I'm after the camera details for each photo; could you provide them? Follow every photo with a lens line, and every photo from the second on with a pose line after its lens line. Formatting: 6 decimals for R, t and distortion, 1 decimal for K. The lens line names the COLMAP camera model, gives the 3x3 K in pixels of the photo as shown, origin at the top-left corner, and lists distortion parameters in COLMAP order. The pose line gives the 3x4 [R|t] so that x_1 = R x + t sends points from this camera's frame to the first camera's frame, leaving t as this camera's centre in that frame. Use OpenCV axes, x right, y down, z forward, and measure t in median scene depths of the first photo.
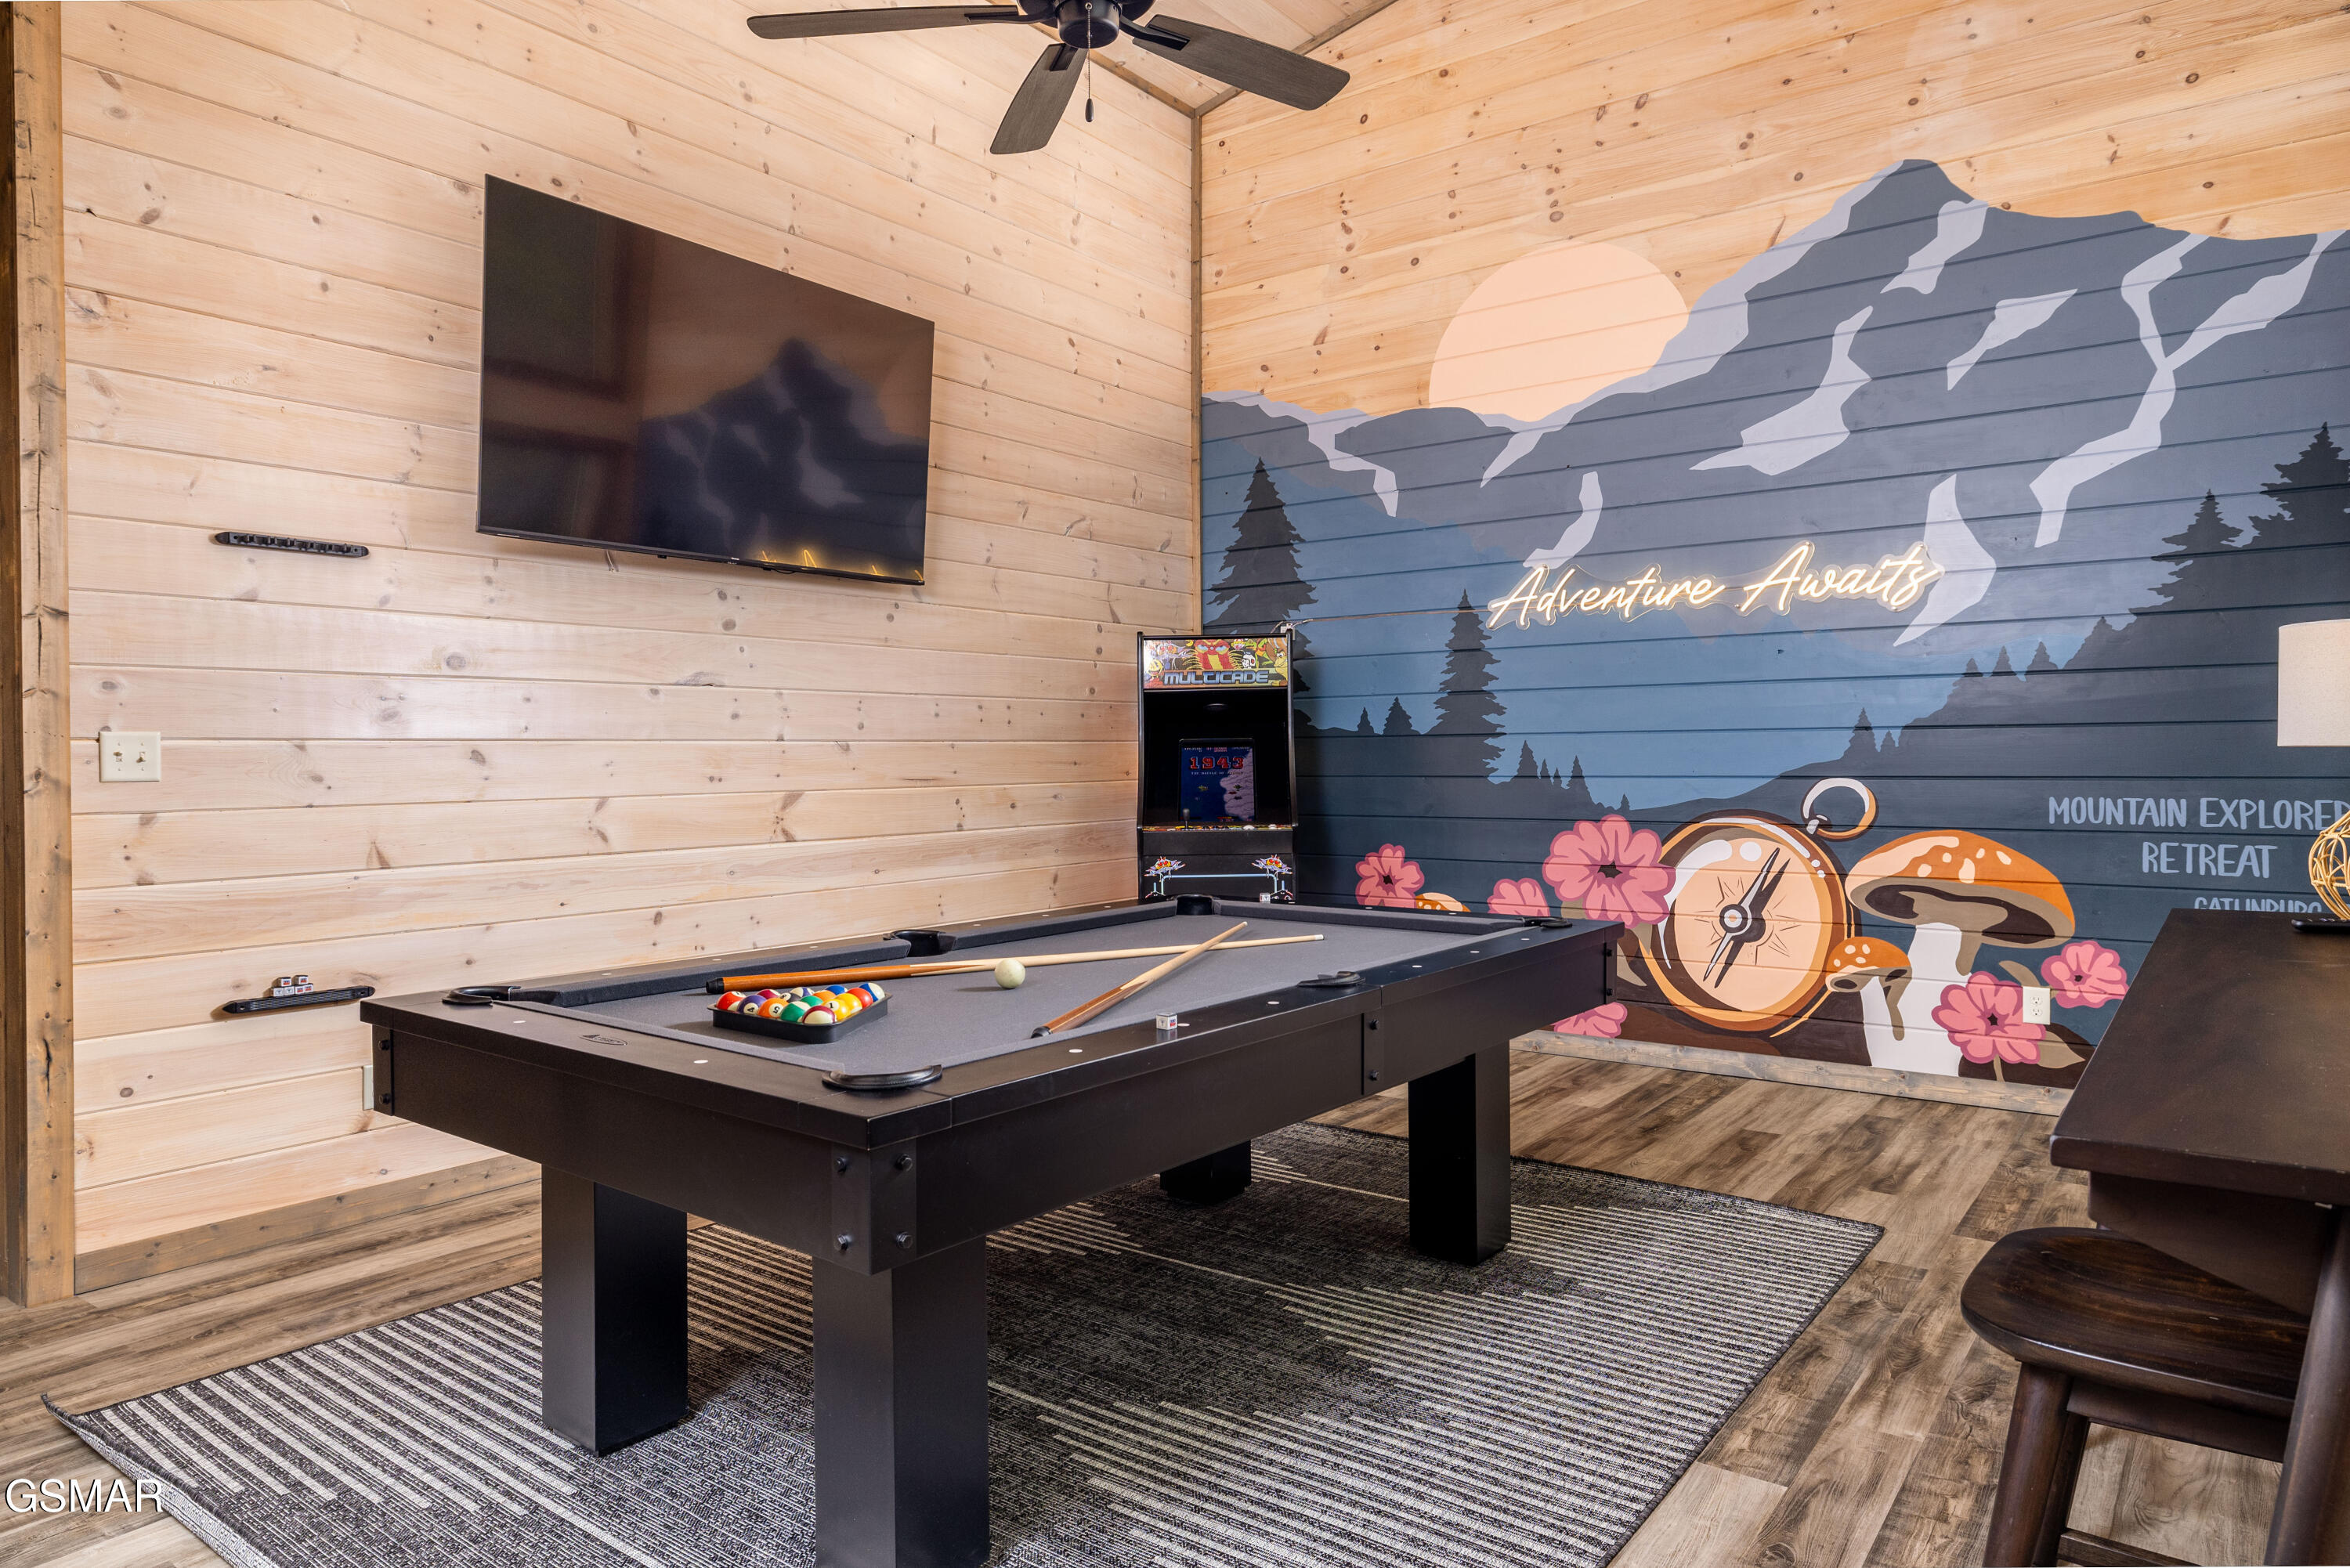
lens RADIAL K [[1434.8, 0, 1268.1], [0, 1434.8, 778.4], [0, 0, 1]] dist [0.000101, 0.000372]
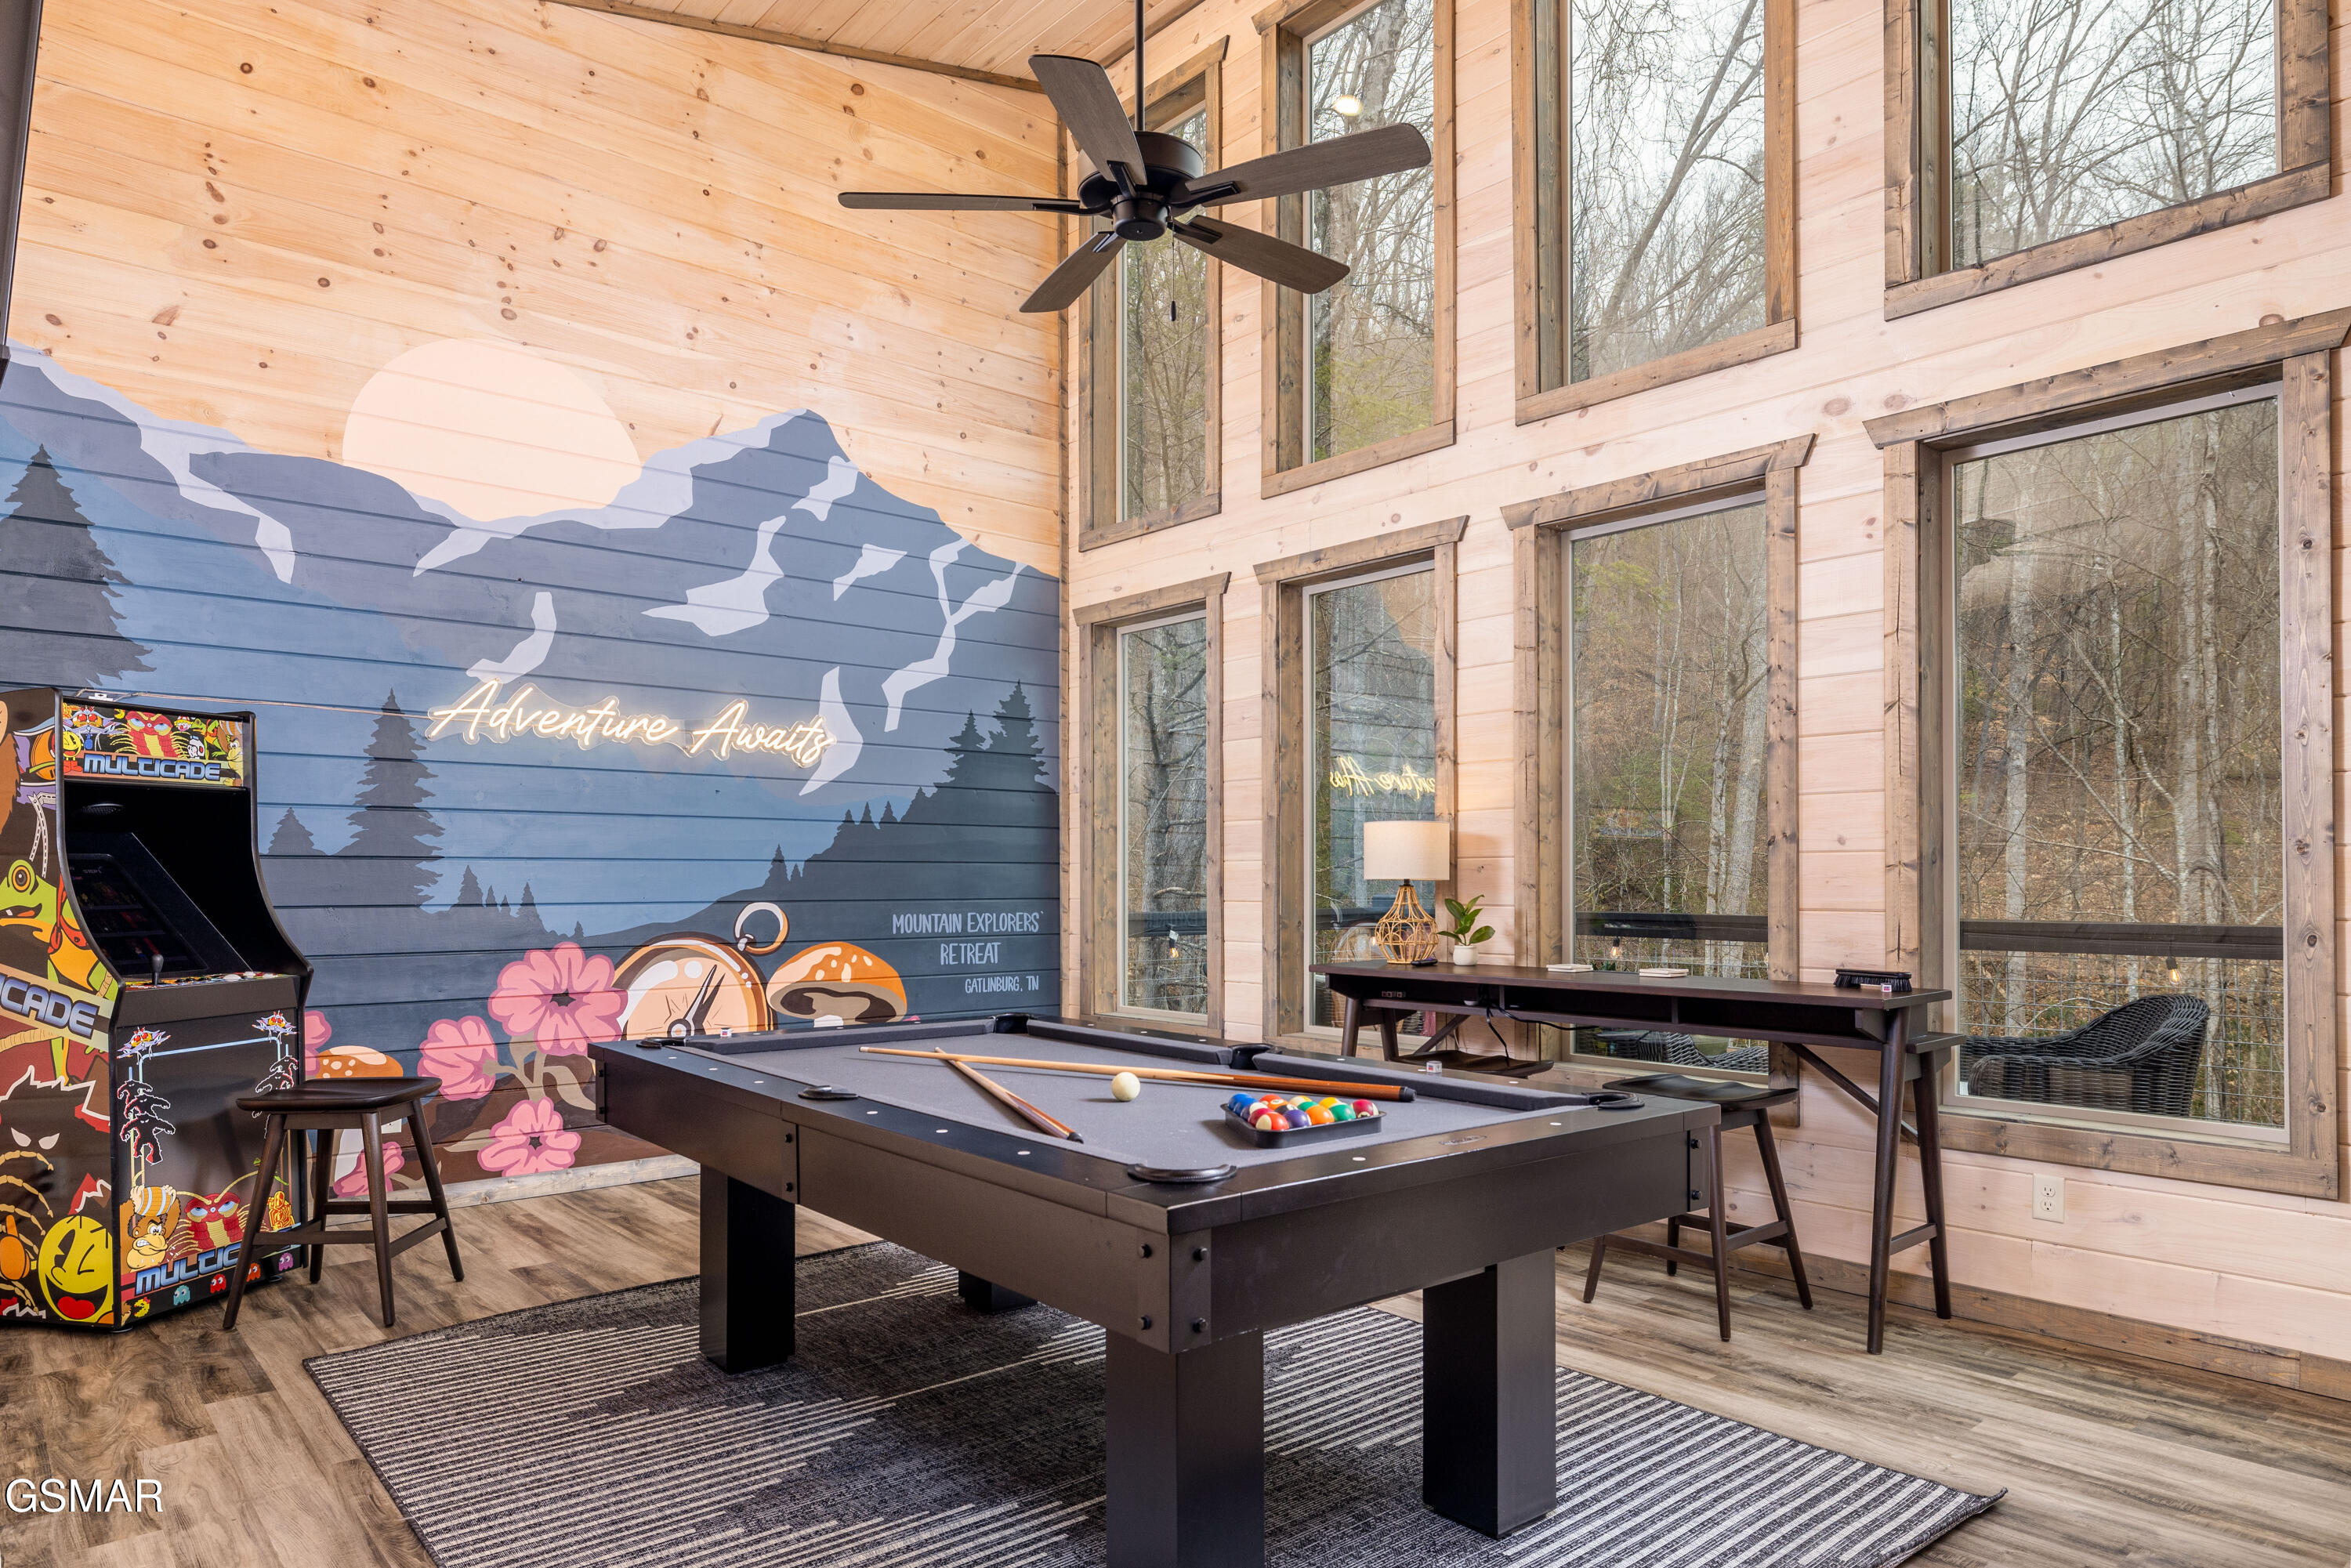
lens RADIAL K [[1394.4, 0, 1149.3], [0, 1394.4, 874.1], [0, 0, 1]] dist [-0.001437, 0.001571]
pose [[0.249753, 0.011601, 0.968240, -0.634378], [0.012763, 0.999802, -0.015271, -0.001858], [-0.968225, 0.016172, 0.249556, 0.397727]]
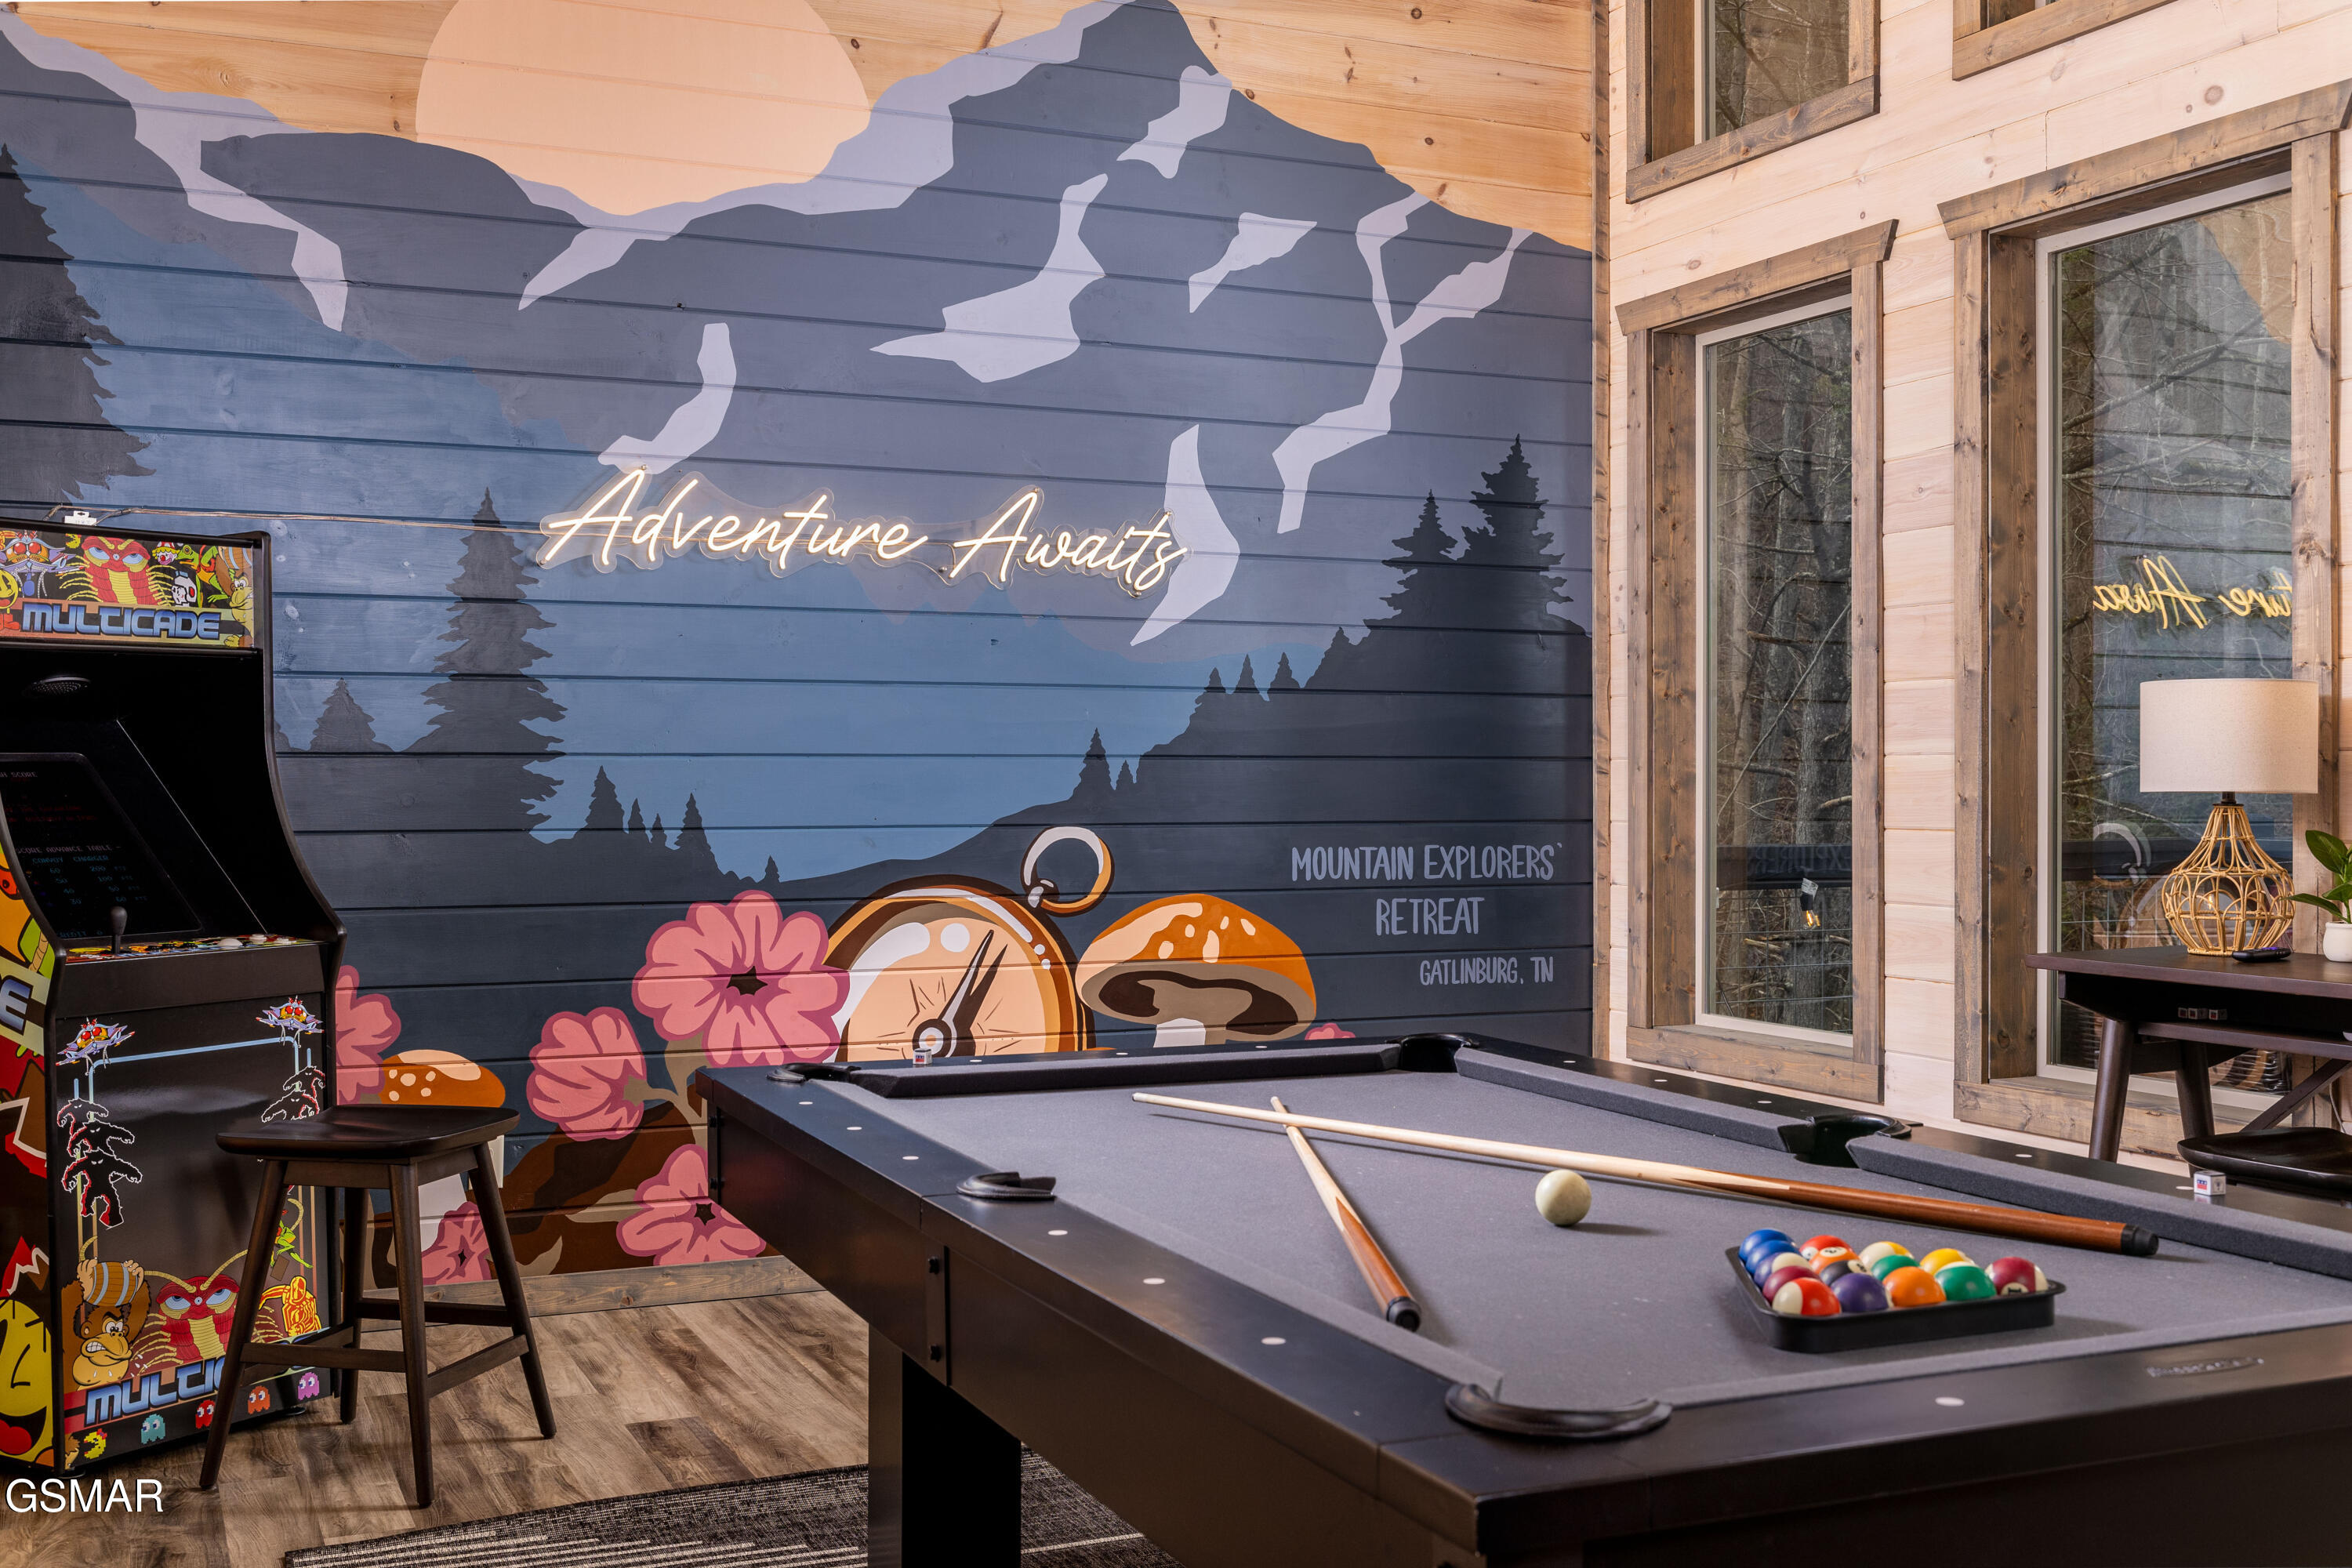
lens RADIAL K [[2326.6, 0, 1176.0], [0, 2326.6, 784.0], [0, 0, 1]] dist [-0.012572, -0.021414]
pose [[0.509869, 0.005388, 0.860235, -0.556126], [0.008773, 0.999896, -0.011463, -0.007497], [-0.860207, 0.013391, 0.509769, 0.366631]]
